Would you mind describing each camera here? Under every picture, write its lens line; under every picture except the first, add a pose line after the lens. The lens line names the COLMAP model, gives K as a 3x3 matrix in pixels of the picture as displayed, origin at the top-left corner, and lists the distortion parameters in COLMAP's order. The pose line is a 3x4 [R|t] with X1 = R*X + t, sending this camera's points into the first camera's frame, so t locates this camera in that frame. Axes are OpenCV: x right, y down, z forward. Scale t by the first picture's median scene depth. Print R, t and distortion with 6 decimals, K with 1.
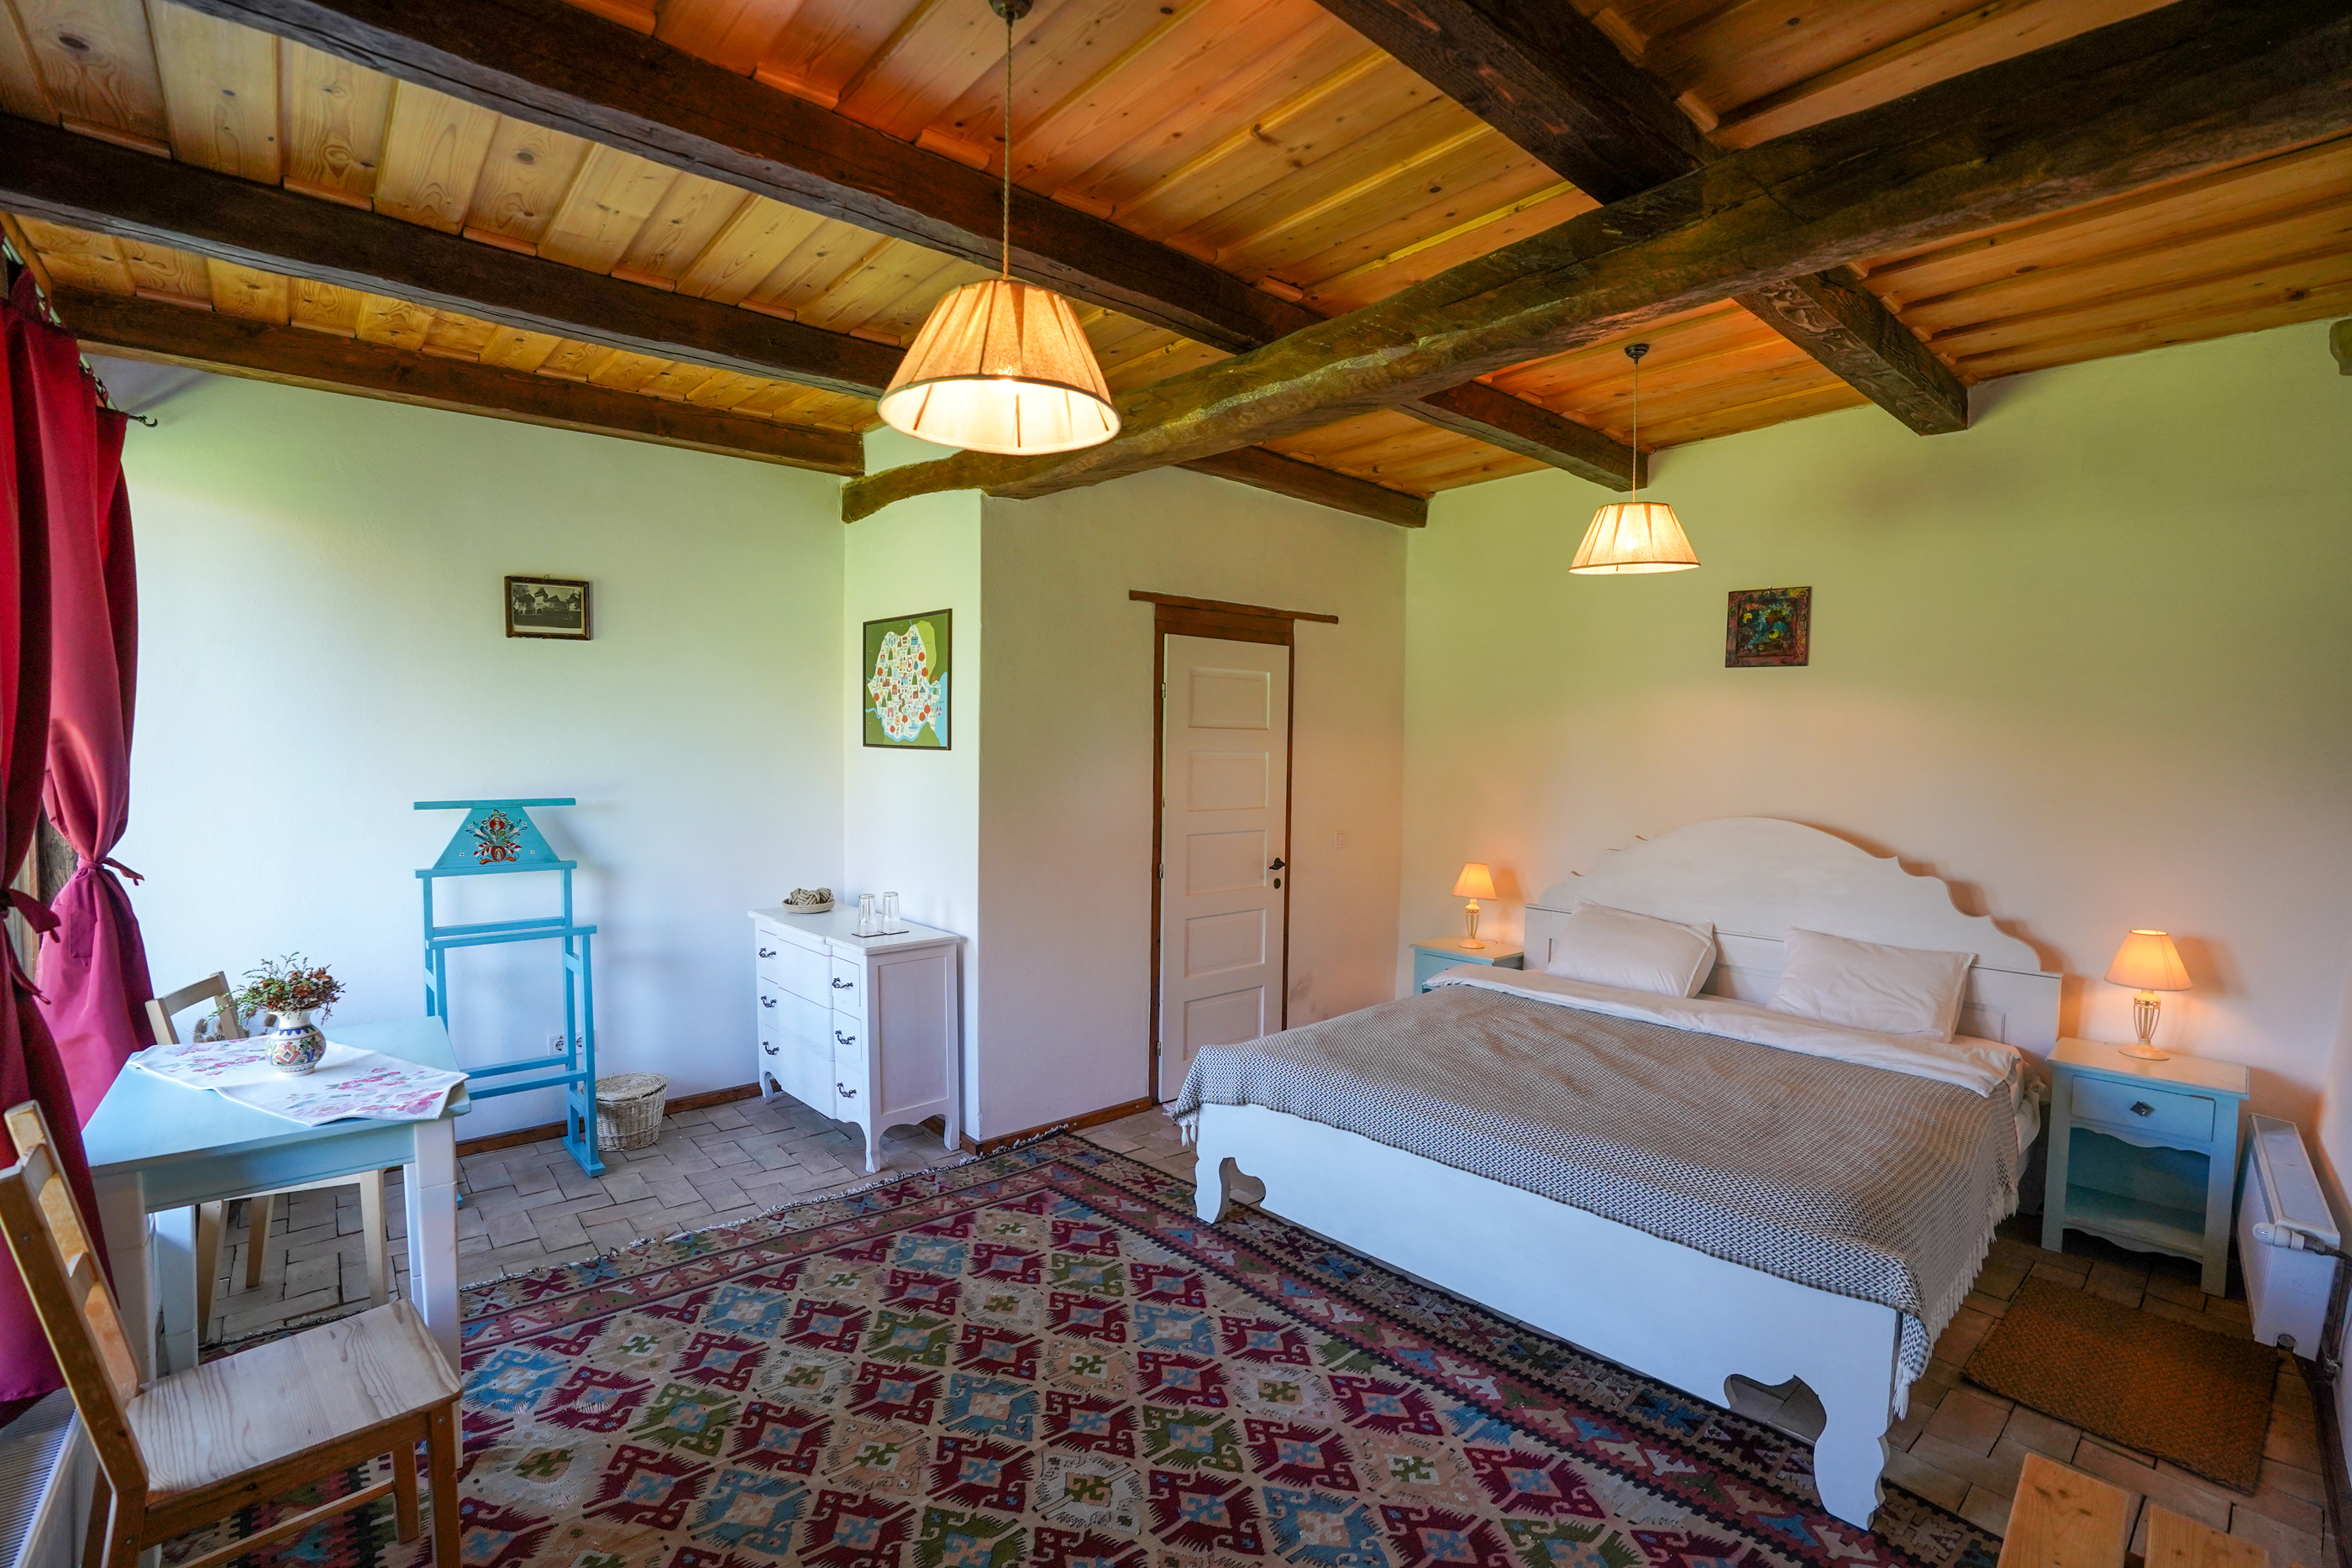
lens RADIAL K [[1048.9, 0, 1176.0], [0, 1048.9, 784.0], [0, 0, 1]] dist [0.001035, 0.000401]
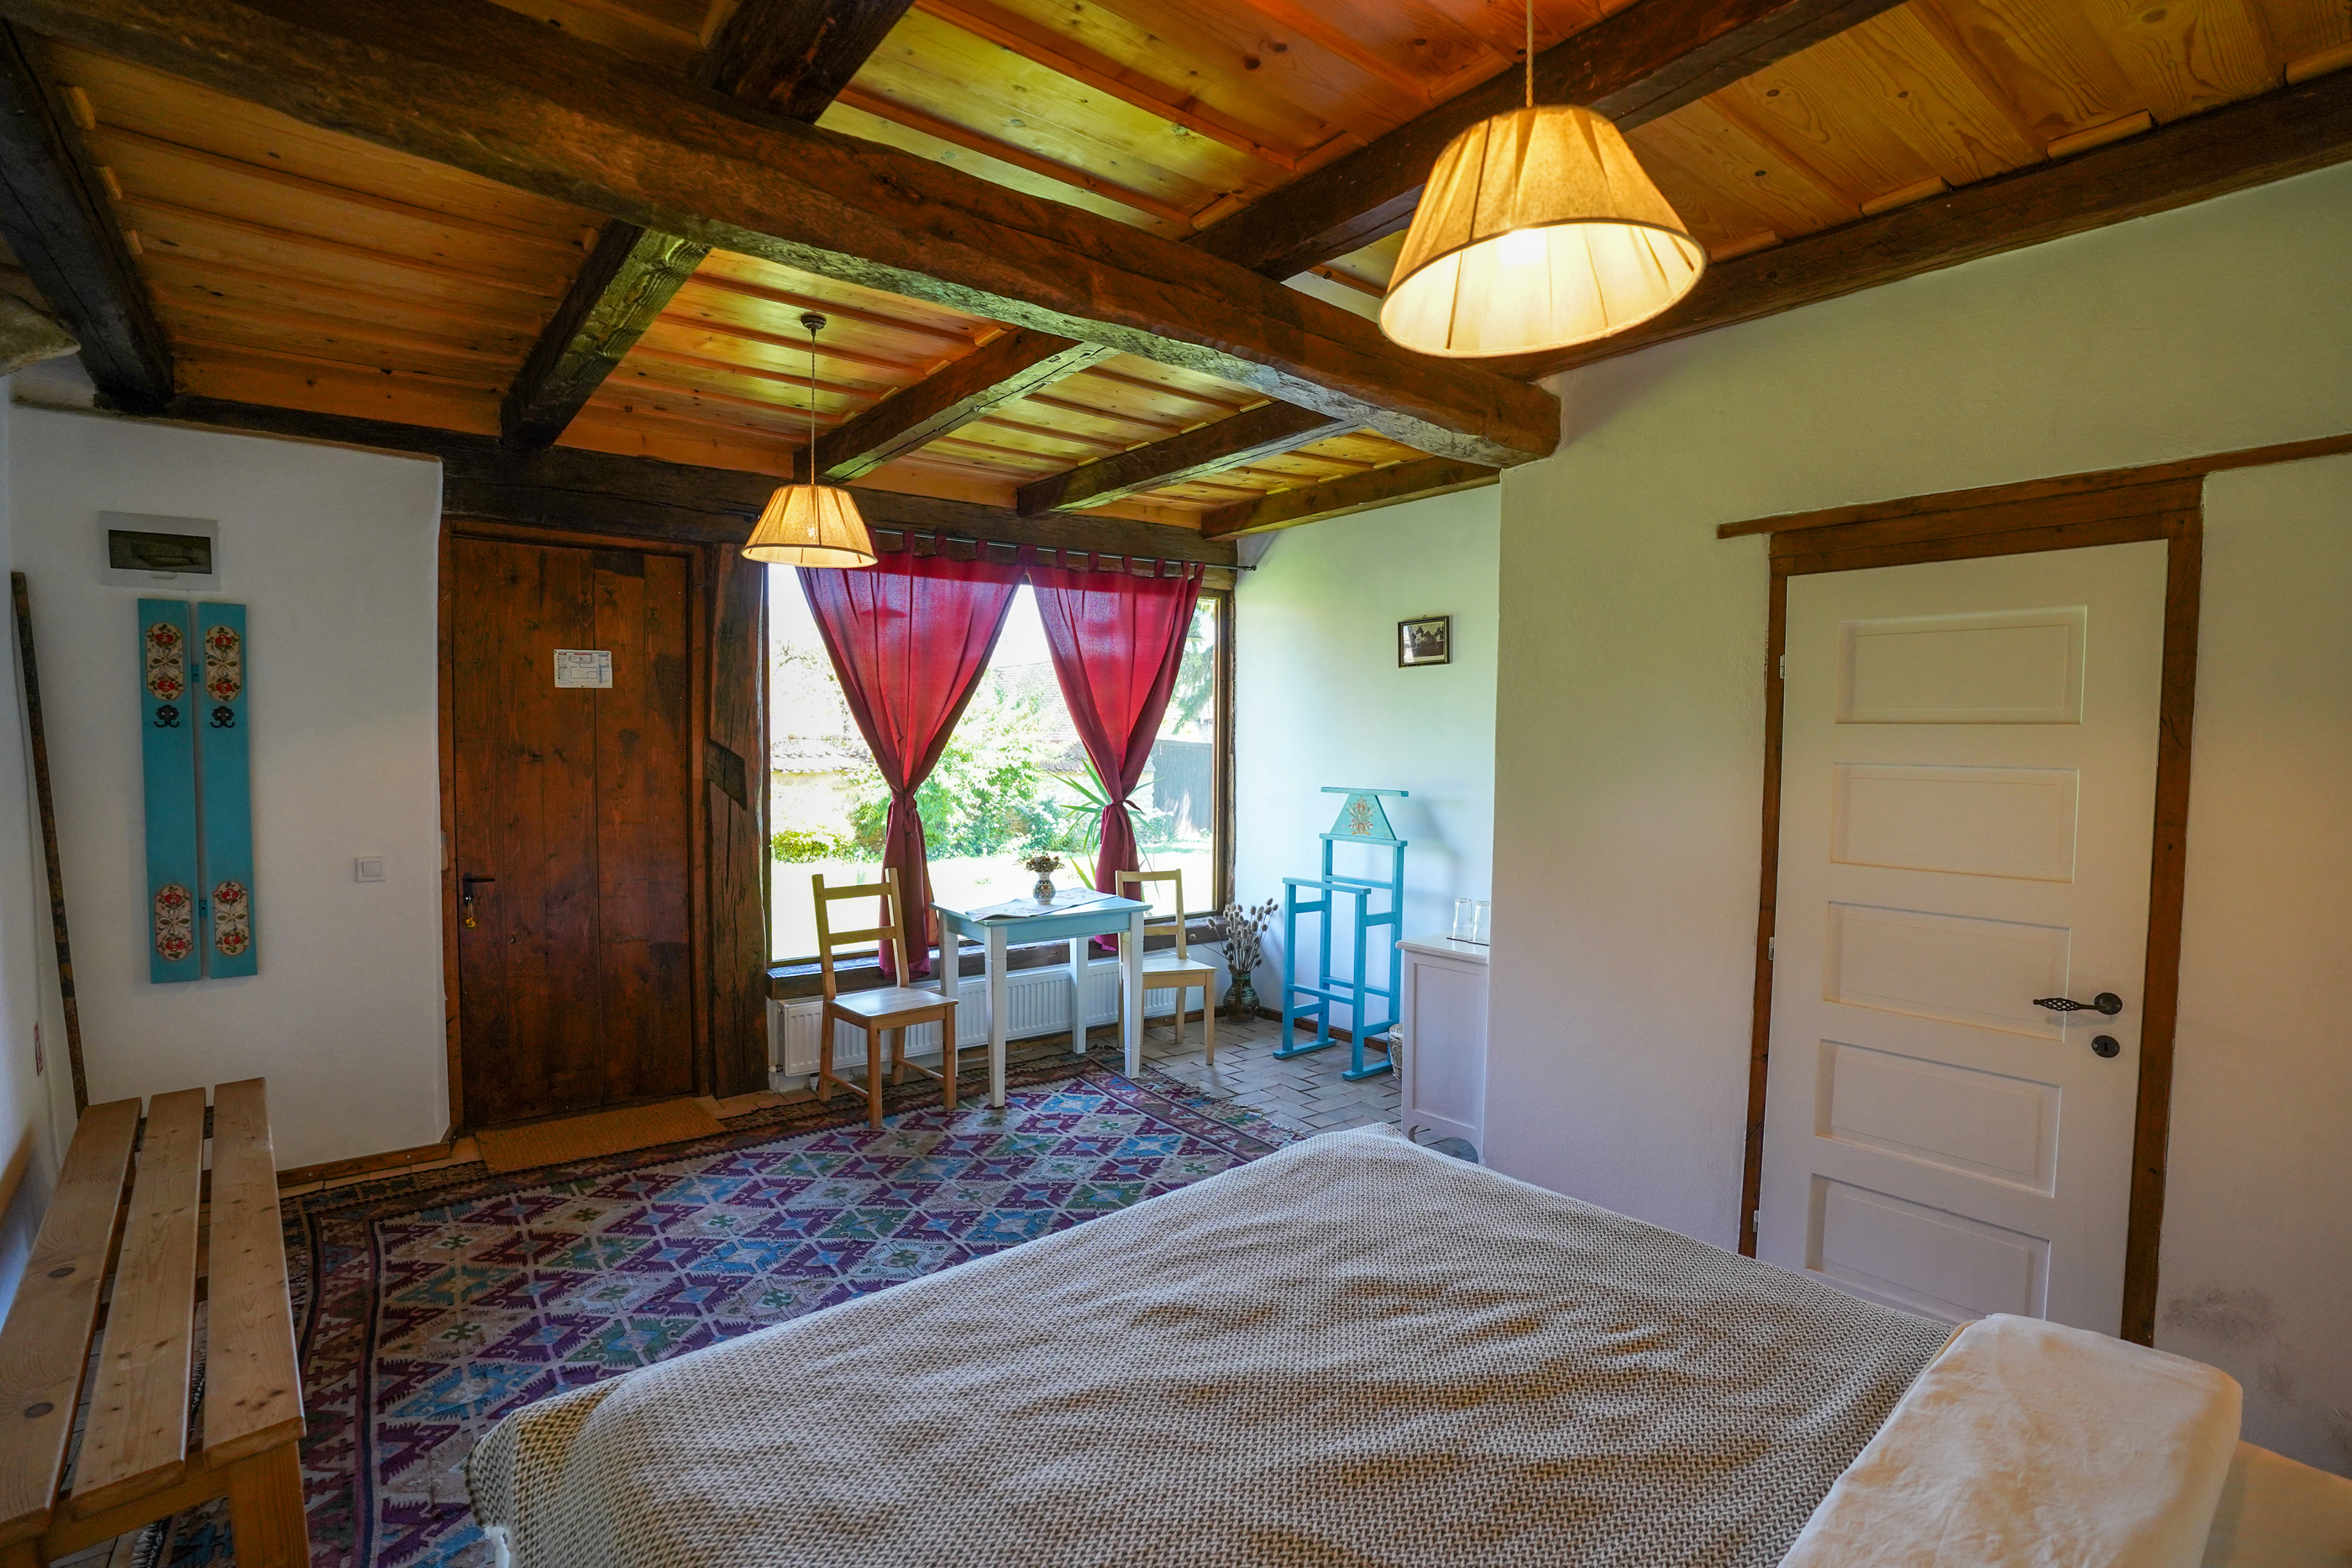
lens RADIAL K [[1118.2, 0, 1176.0], [0, 1118.2, 784.0], [0, 0, 1]] dist [-0.003109, -0.000203]
pose [[-0.018263, 0.030065, -0.999381, 1.088488], [-0.052302, 0.998151, 0.030984, -0.031688], [0.998464, 0.052835, -0.016656, 1.046439]]
